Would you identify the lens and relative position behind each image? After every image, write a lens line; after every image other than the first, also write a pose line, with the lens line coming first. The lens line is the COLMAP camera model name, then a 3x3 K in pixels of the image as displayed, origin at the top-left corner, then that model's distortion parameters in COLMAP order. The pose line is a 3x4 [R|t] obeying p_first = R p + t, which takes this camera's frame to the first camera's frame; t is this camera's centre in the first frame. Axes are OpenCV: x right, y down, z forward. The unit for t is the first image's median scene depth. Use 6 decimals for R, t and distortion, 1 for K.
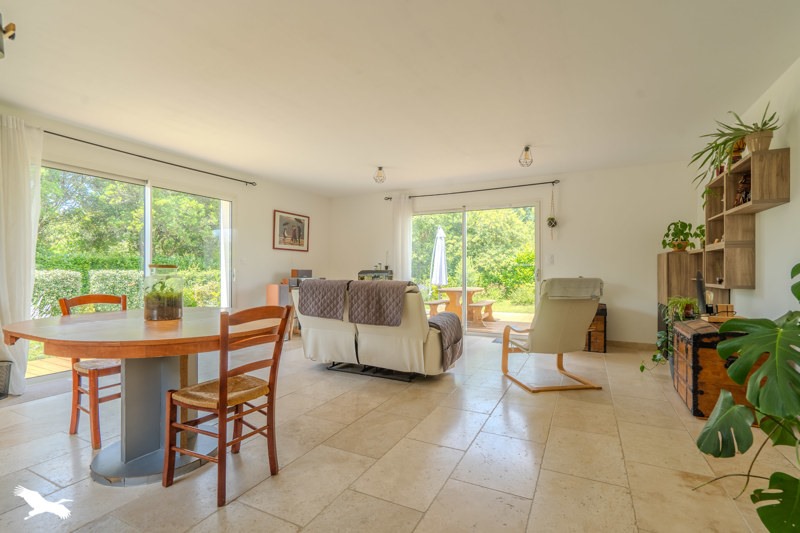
lens RADIAL K [[366.8, 0, 401.8], [0, 366.8, 272.3], [0, 0, 1]] dist [-0.002628, 0.000907]
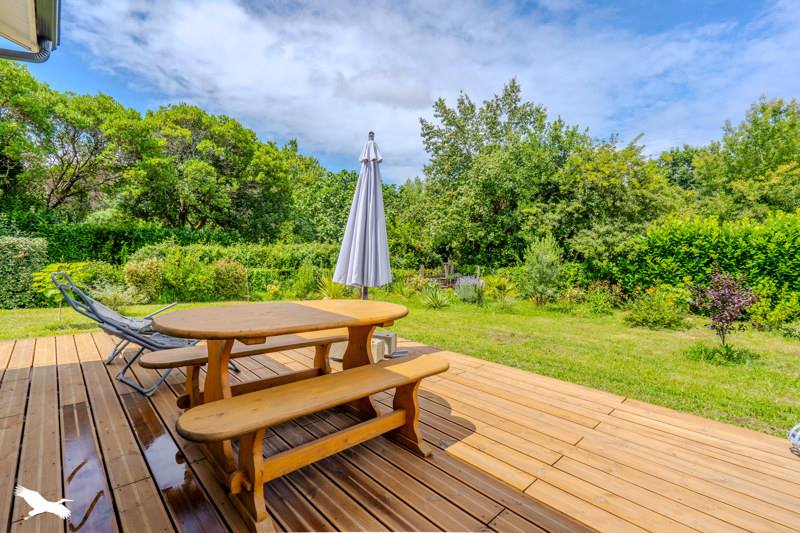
lens RADIAL K [[366.8, 0, 398.1], [0, 366.8, 263.4], [0, 0, 1]] dist [-0.002628, 0.000907]
pose [[0.942518, 0.043709, -0.331285, 0.136704], [-0.038012, 0.998997, 0.023660, 0.000653], [0.331987, -0.009707, 0.943234, 0.332403]]
